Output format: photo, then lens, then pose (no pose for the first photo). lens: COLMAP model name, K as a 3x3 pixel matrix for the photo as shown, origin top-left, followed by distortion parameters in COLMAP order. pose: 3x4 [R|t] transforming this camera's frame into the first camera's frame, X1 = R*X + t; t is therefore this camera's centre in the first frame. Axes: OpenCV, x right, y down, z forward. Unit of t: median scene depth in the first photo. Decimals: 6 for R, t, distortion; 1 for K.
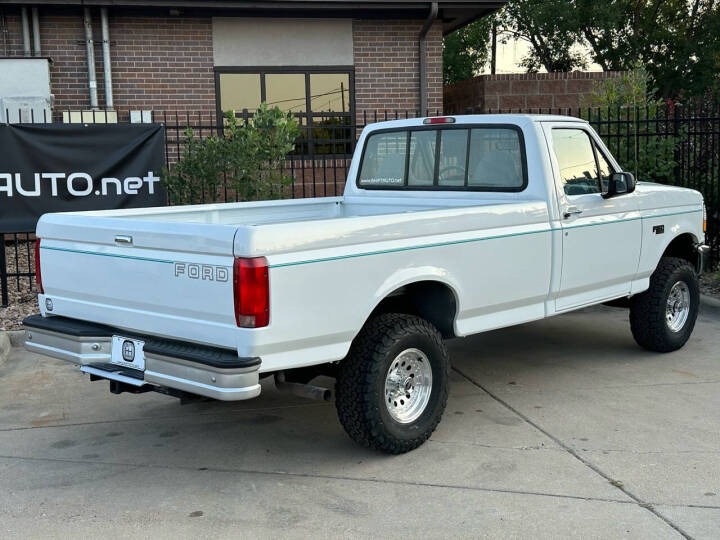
lens RADIAL K [[933.1, 0, 354.0], [0, 933.1, 267.2], [0, 0, 1]] dist [0.212599, -0.472754]
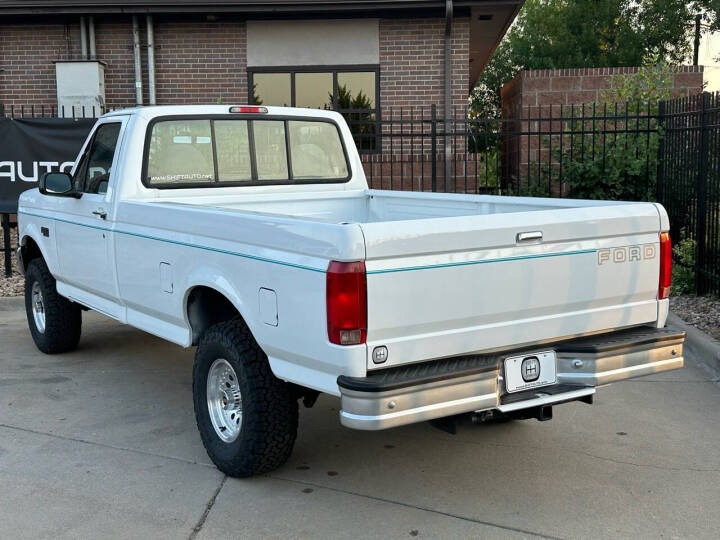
lens RADIAL K [[916.9, 0, 360.0], [0, 916.9, 270.0], [0, 0, 1]] dist [0.213493, -0.485097]
pose [[0.964599, 0.043550, -0.260100, 0.272314], [-0.042261, 0.999051, 0.010548, 0.002422], [0.260313, 0.000817, 0.965524, 0.012418]]
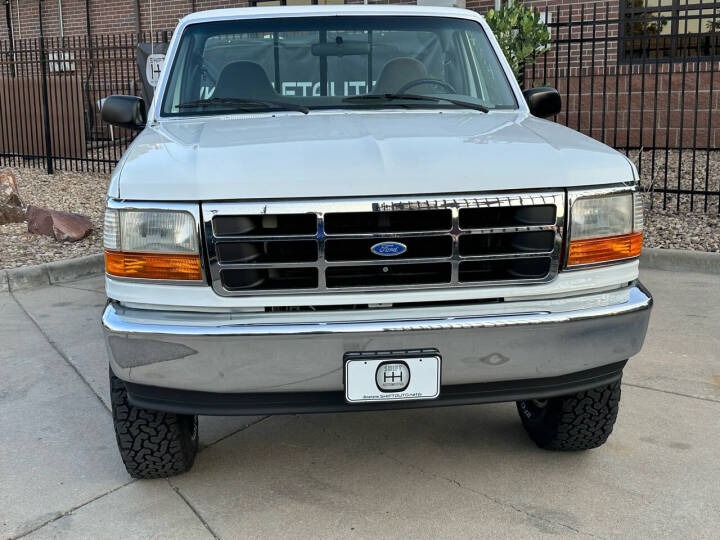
lens RADIAL K [[934.5, 0, 354.7], [0, 934.5, 271.8], [0, 0, 1]] dist [0.218305, -0.505077]
pose [[0.668577, 0.148967, -0.728570, 0.394602], [-0.075248, 0.988254, 0.133012, -0.021973], [0.739826, -0.034105, 0.671933, 0.217753]]
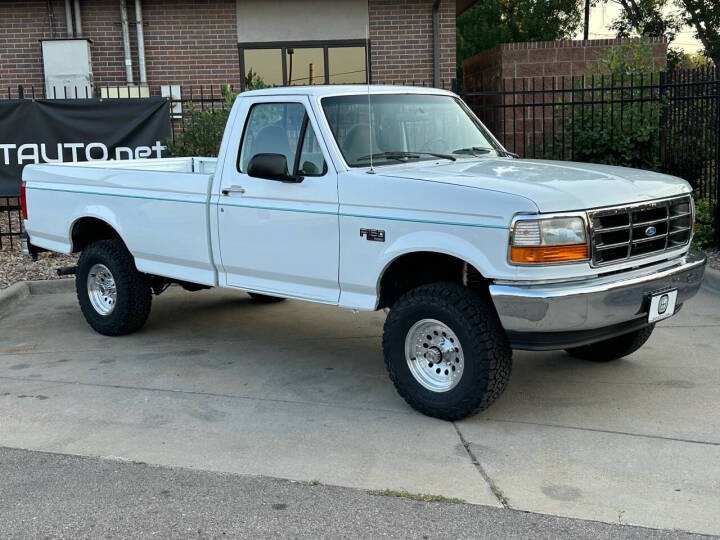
lens RADIAL K [[934.5, 0, 354.7], [0, 934.5, 271.8], [0, 0, 1]] dist [0.218305, -0.505077]
pose [[0.991958, 0.008109, -0.126308, 0.128153], [-0.003456, 0.999309, 0.037013, 0.008828], [0.126521, -0.036278, 0.991300, -0.069303]]
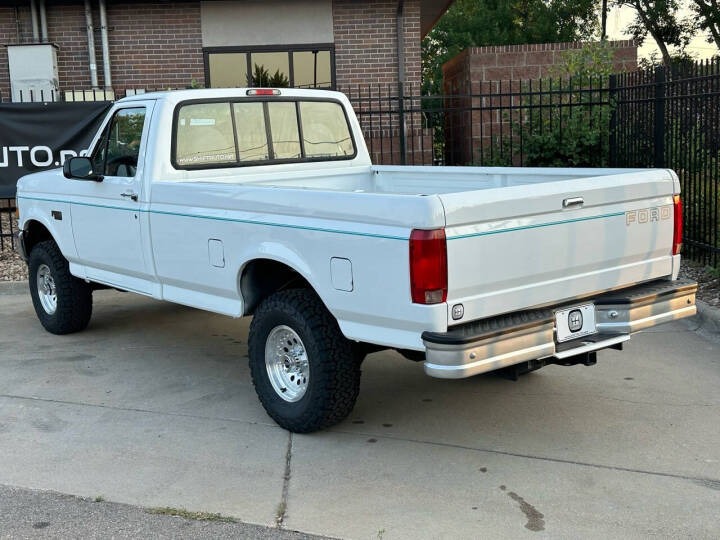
lens RADIAL K [[916.9, 0, 360.0], [0, 916.9, 270.0], [0, 0, 1]] dist [0.213493, -0.485097]
pose [[0.986099, 0.012387, -0.165699, 0.219778], [-0.006970, 0.999423, 0.033231, 0.006977], [0.166015, -0.031614, 0.985616, -0.034594]]
